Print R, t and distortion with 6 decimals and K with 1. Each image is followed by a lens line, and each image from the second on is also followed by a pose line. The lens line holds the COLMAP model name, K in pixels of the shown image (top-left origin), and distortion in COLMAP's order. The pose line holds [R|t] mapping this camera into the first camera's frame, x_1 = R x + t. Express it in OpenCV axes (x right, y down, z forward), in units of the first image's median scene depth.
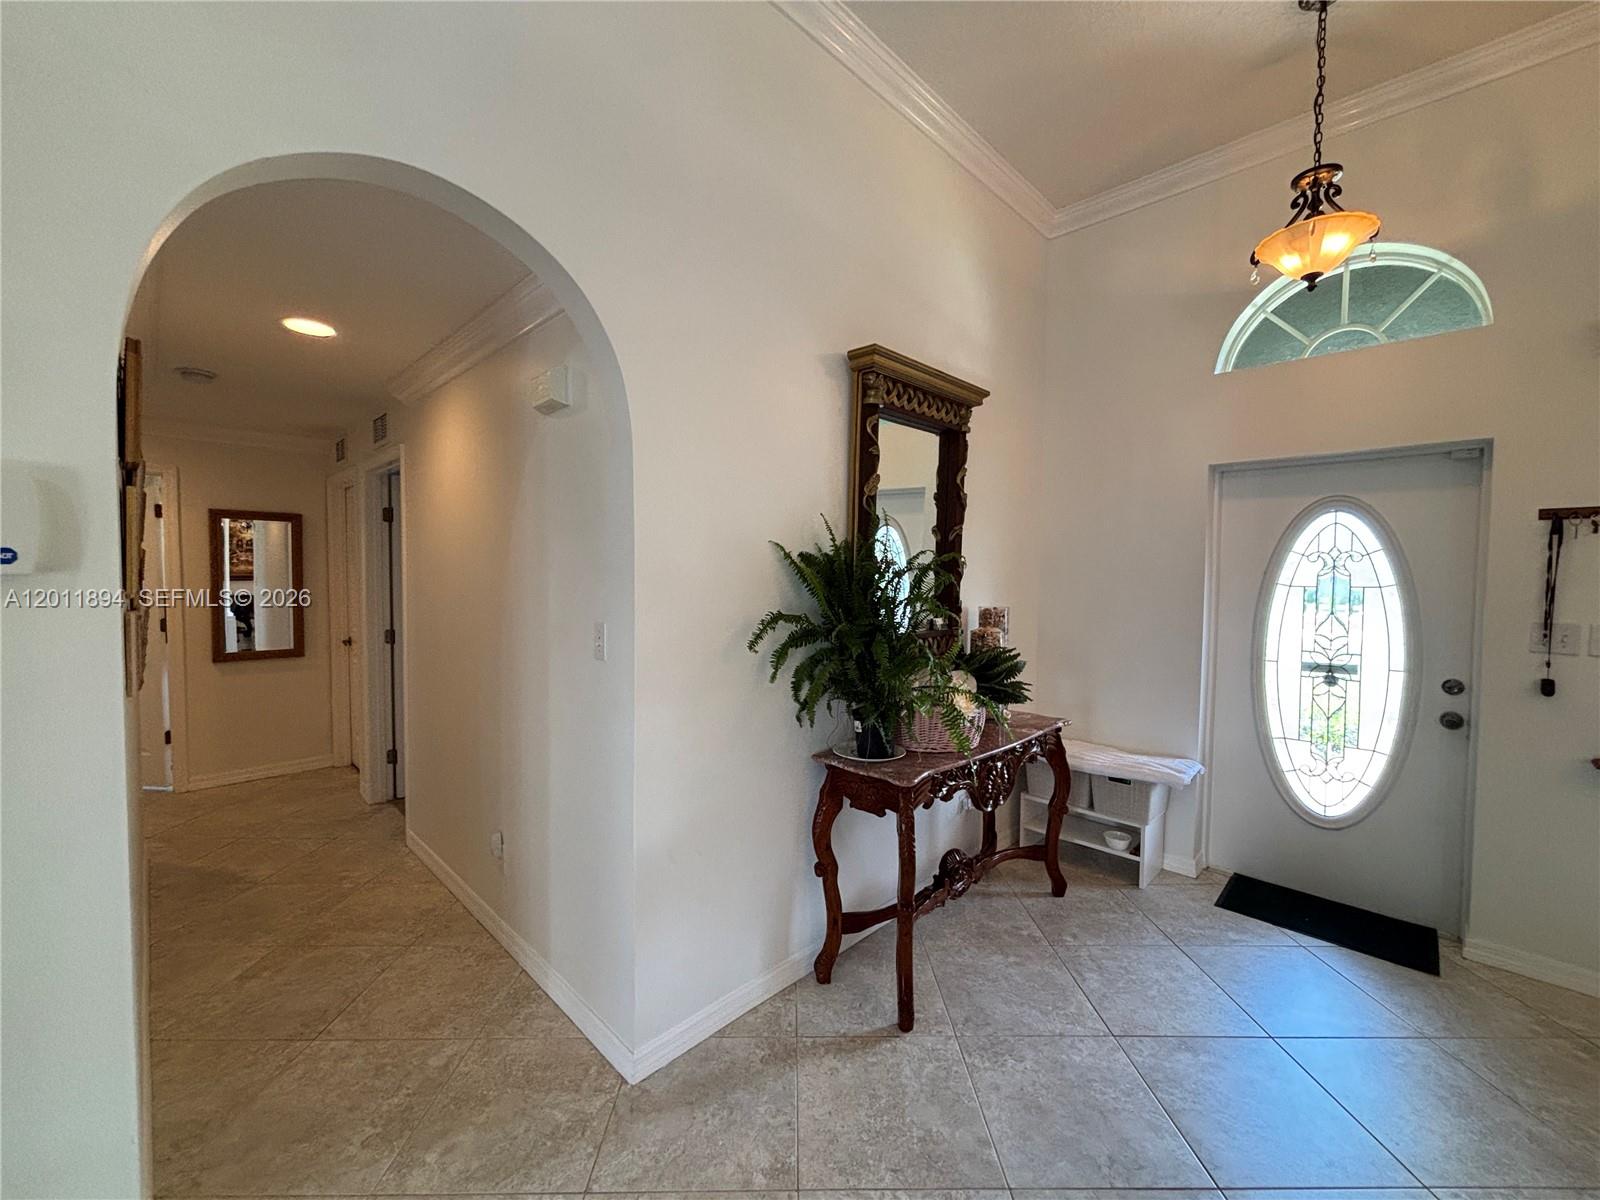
lens RADIAL K [[646.5, 0, 800.0], [0, 646.5, 600.0], [0, 0, 1]] dist [0.002025, 0.000050]
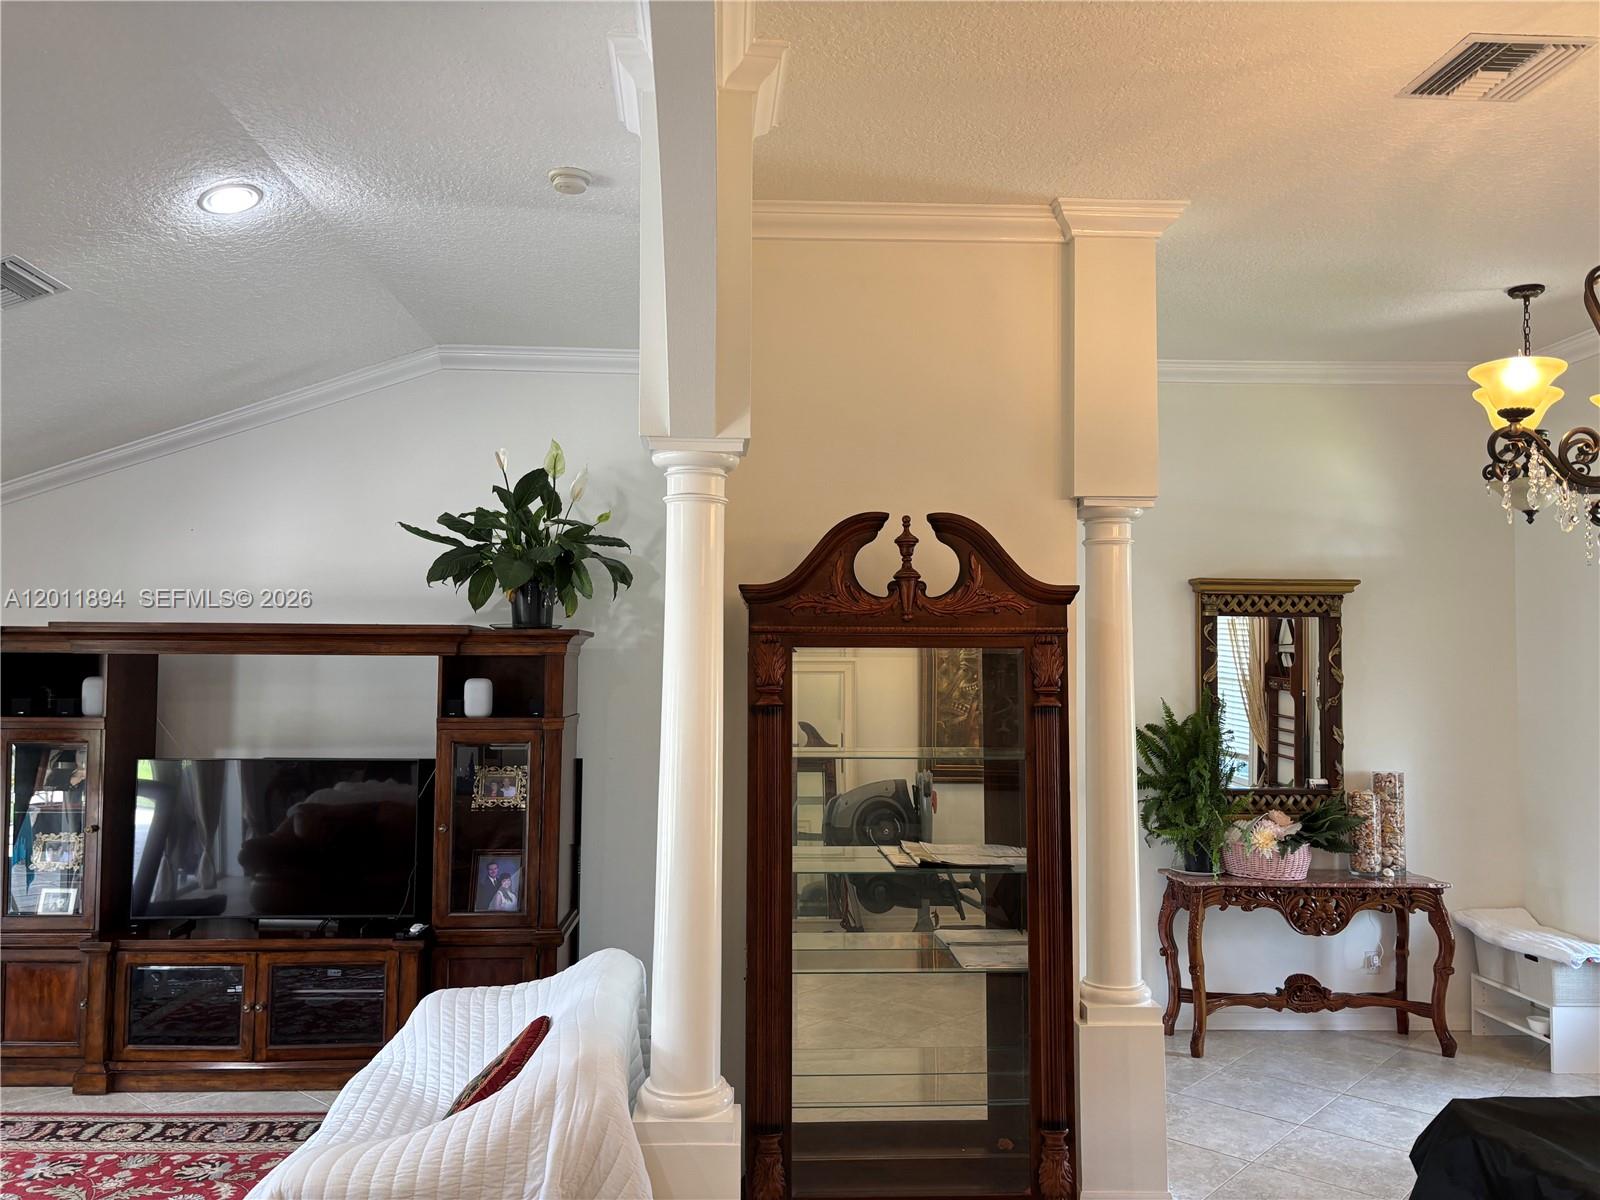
lens RADIAL K [[1466.3, 0, 798.4], [0, 1466.3, 575.6], [0, 0, 1]] dist [0.014197, 0.008599]
pose [[0.748905, -0.040837, -0.661417, 1.489403], [-0.031352, 0.994798, -0.096921, -0.058140], [0.661935, 0.093321, 0.743729, -1.857900]]
